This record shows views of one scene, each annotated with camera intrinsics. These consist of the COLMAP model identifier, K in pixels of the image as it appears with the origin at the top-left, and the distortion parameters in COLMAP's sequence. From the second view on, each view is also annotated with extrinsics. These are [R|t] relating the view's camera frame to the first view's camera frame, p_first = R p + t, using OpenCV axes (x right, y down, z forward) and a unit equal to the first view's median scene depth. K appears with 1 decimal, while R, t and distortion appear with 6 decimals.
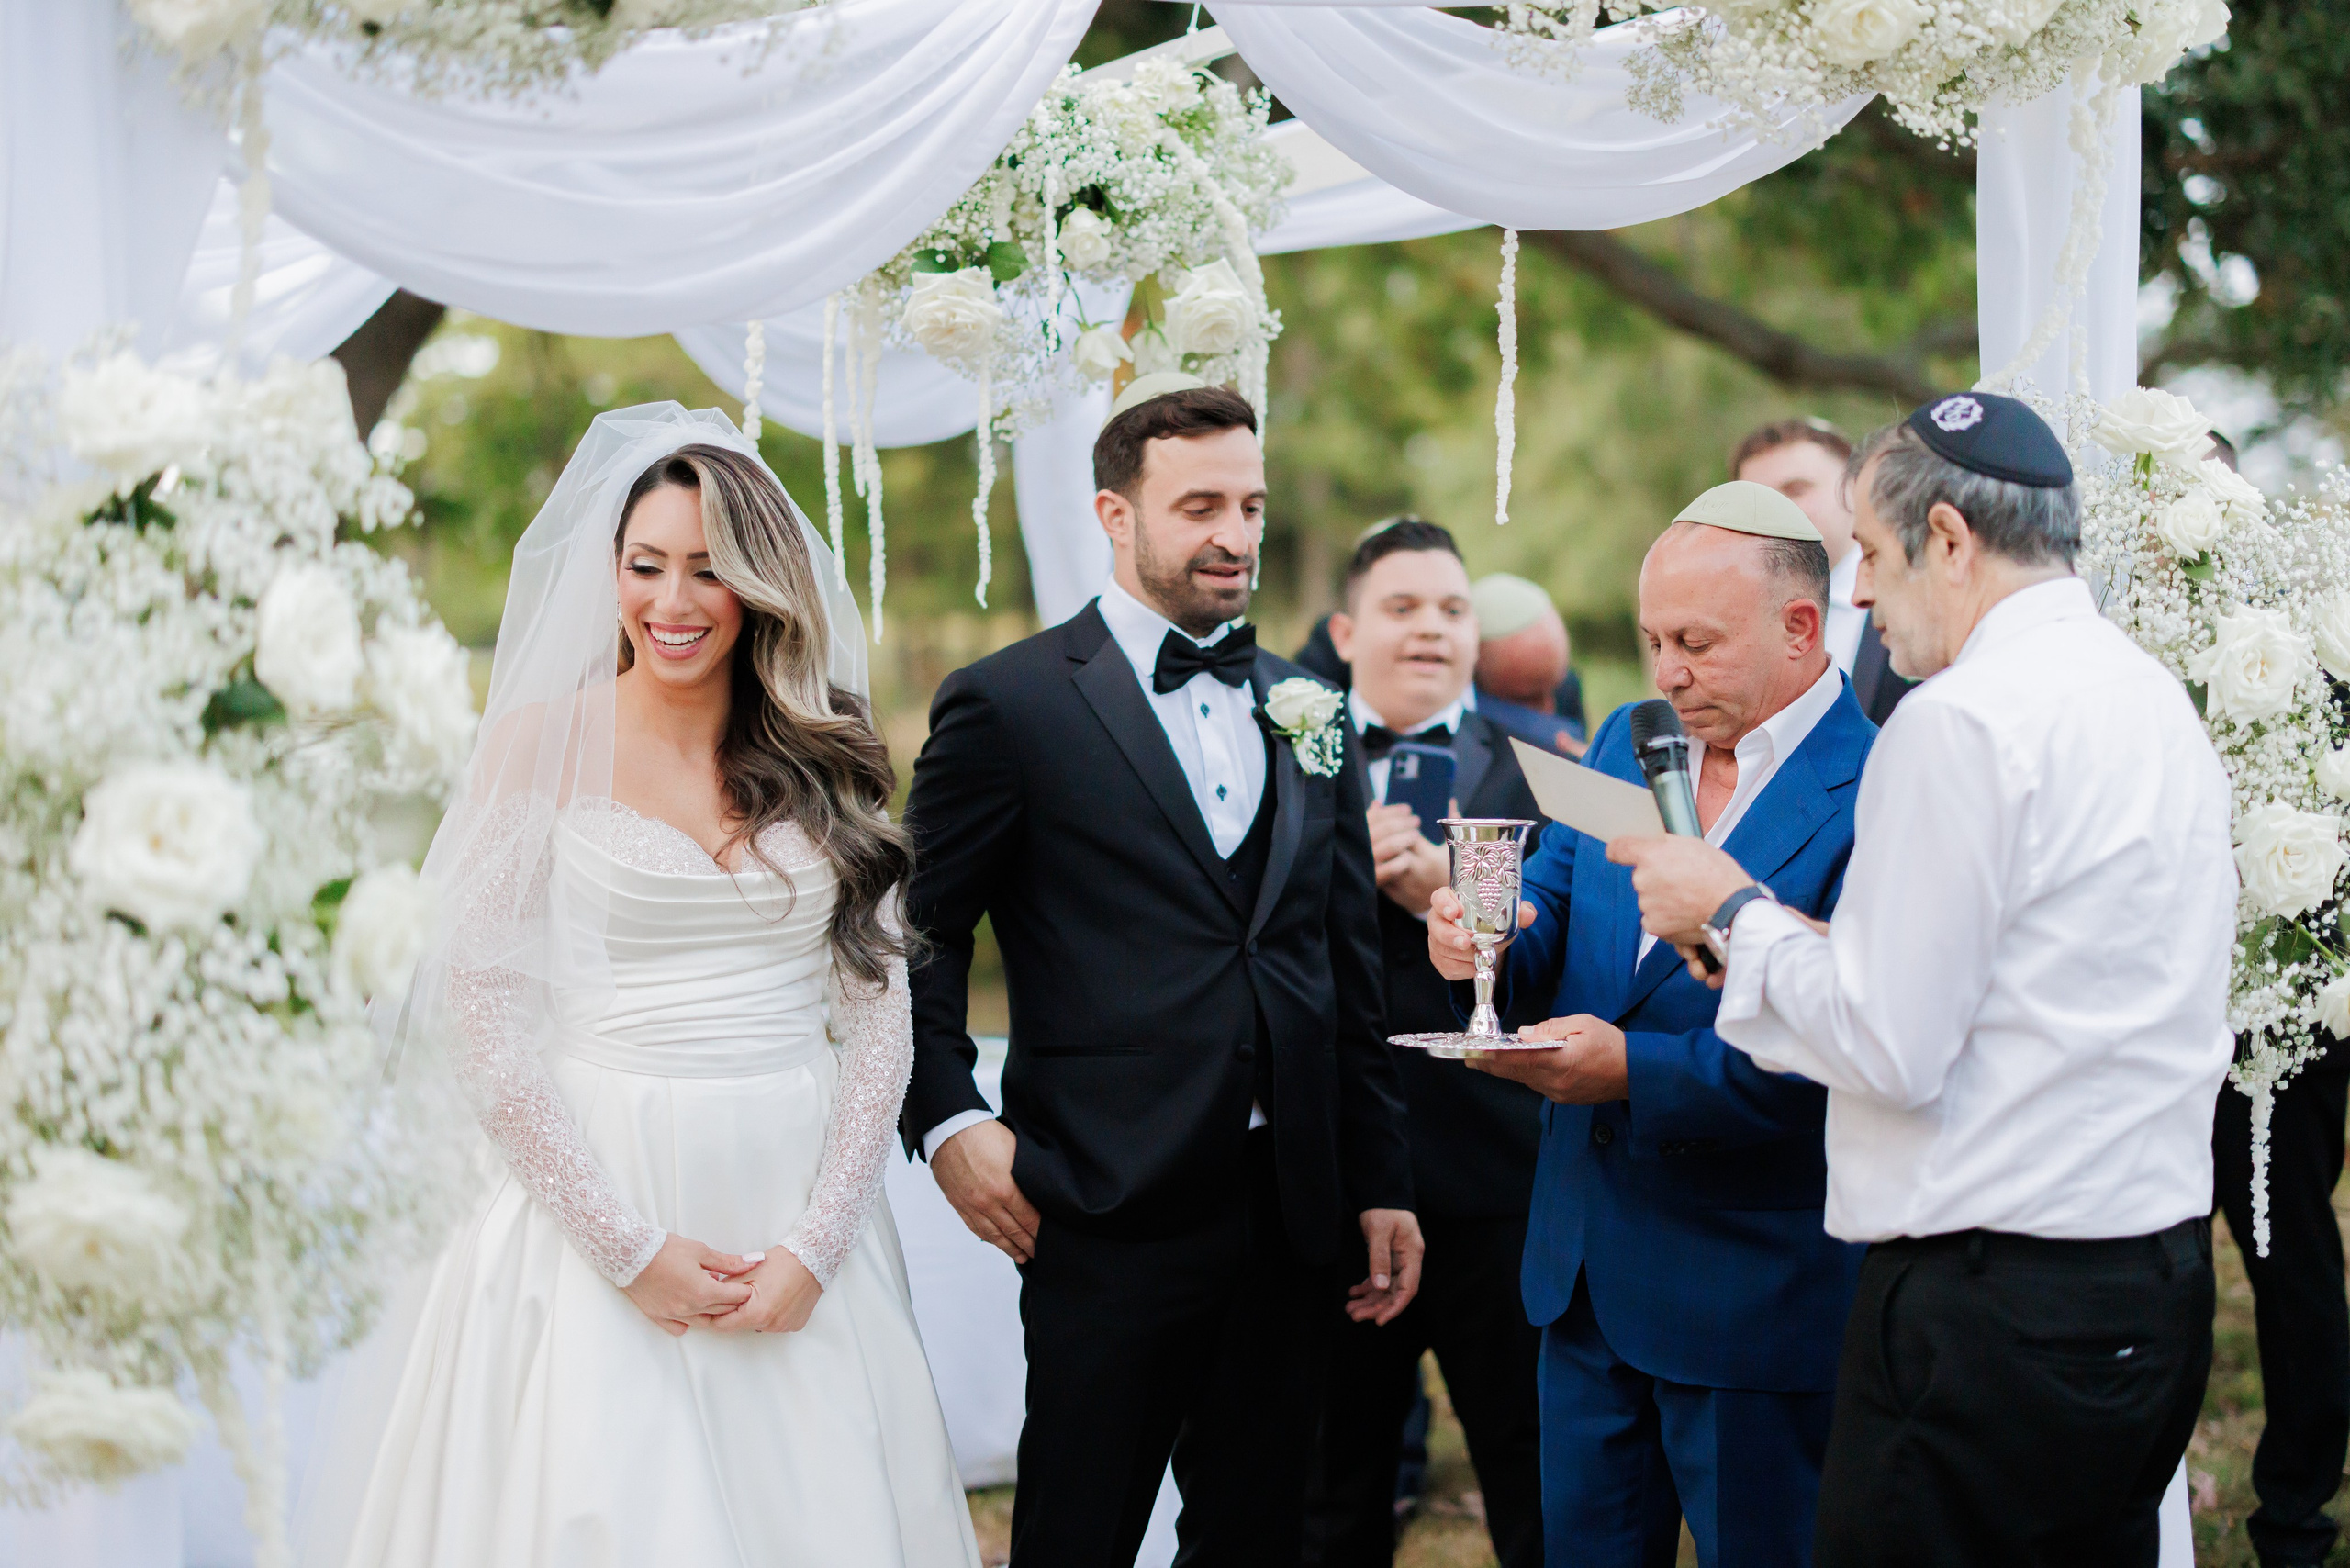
lens RADIAL K [[3379.2, 0, 1205.3], [0, 3379.2, 776.0], [0, 0, 1]] dist [0.093270, -0.060393]
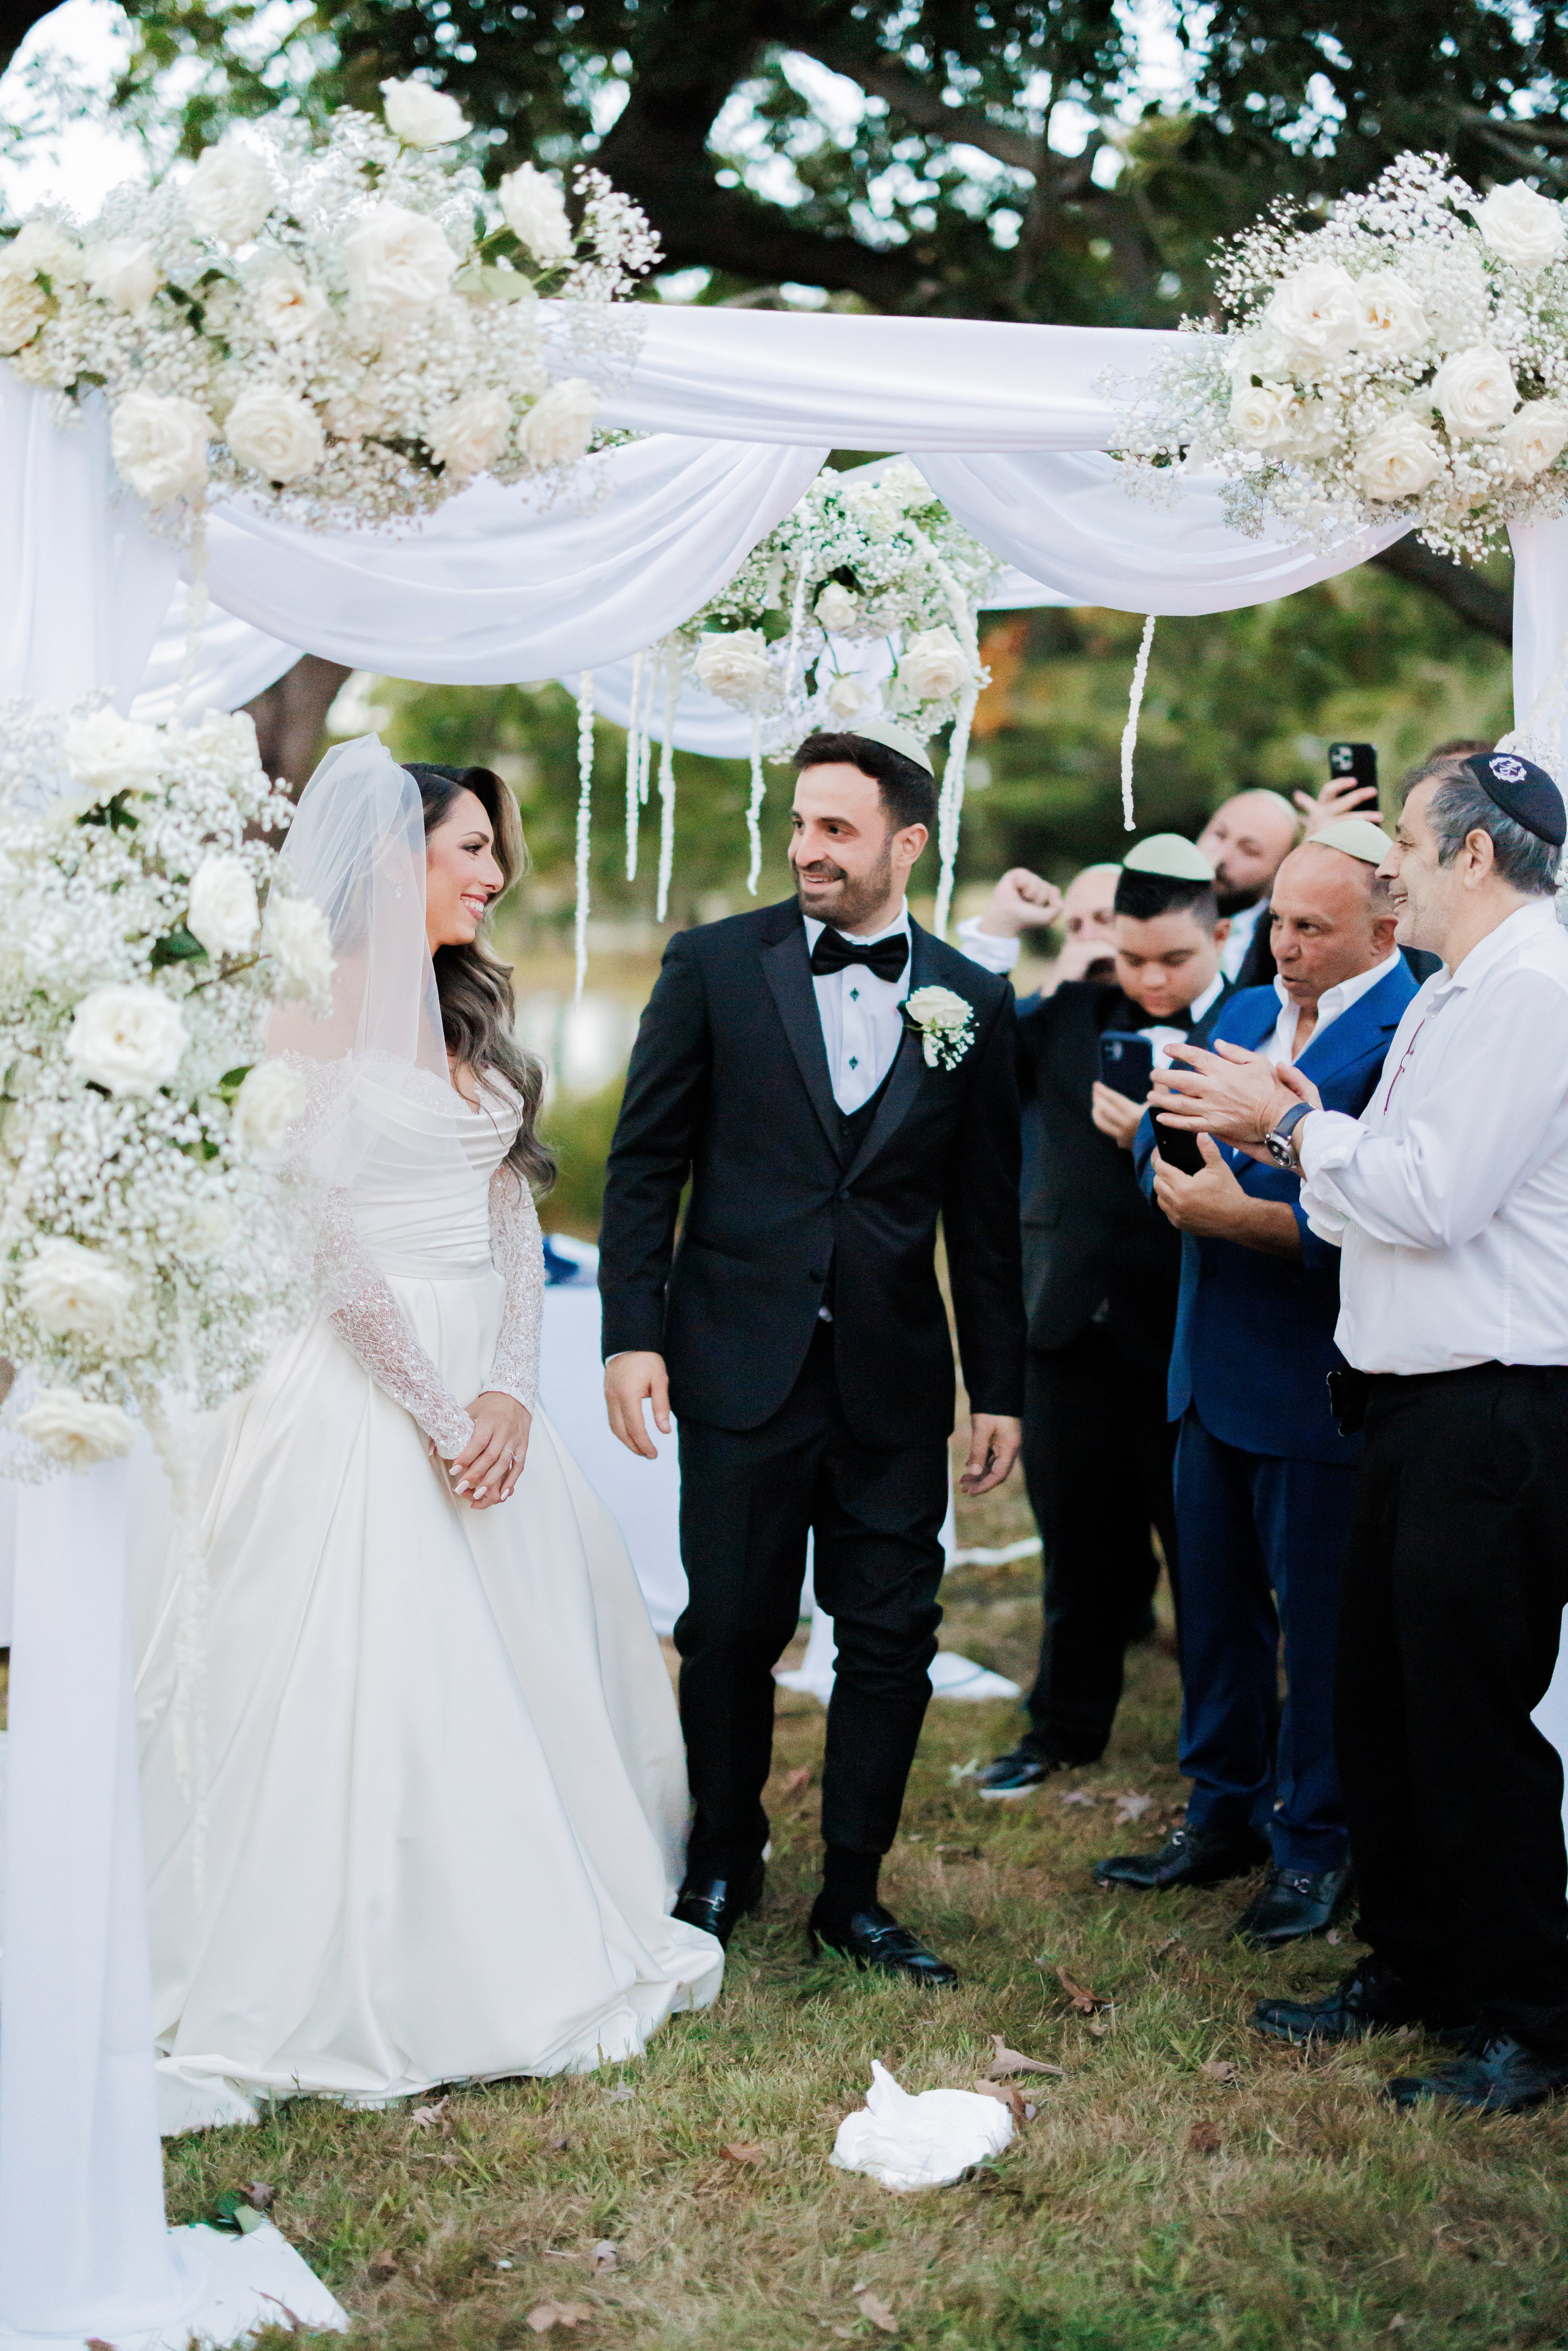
lens RADIAL K [[3369.0, 0, 784.0], [0, 3369.0, 1175.5], [0, 0, 1]] dist [0.155301, -0.450262]
pose [[0.993287, 0.036761, -0.109678, 0.137805], [-0.032862, 0.998769, 0.037148, 0.013743], [0.110908, -0.033295, 0.993273, -0.418309]]
